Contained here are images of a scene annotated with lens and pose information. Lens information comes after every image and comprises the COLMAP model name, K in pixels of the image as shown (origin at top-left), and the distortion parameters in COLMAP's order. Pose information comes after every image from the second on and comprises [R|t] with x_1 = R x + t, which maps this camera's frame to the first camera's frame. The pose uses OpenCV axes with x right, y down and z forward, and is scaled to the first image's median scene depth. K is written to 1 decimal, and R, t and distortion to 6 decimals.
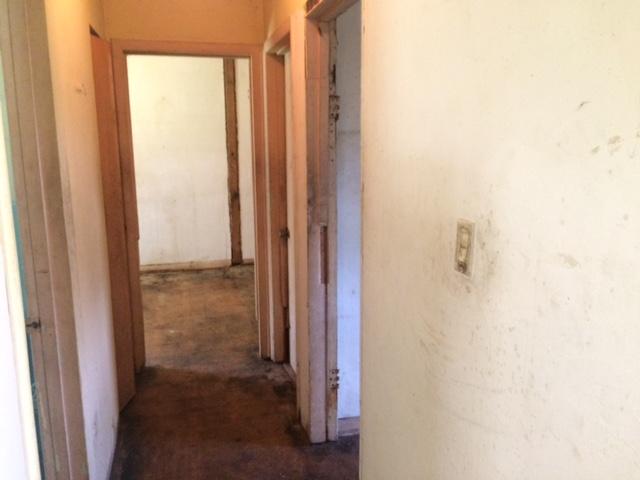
lens RADIAL K [[552.7, 0, 318.9], [0, 552.7, 237.3], [0, 0, 1]] dist [0.069968, -0.076184]
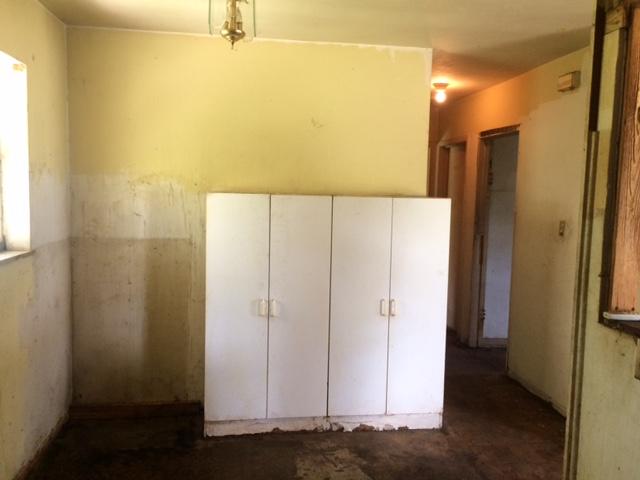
lens RADIAL K [[552.7, 0, 318.9], [0, 552.7, 237.3], [0, 0, 1]] dist [0.069968, -0.076184]
pose [[0.993085, 0.043317, -0.109110, -0.365069], [-0.053281, 0.994504, -0.090124, 0.203457], [0.104607, 0.095314, 0.989936, -1.095723]]
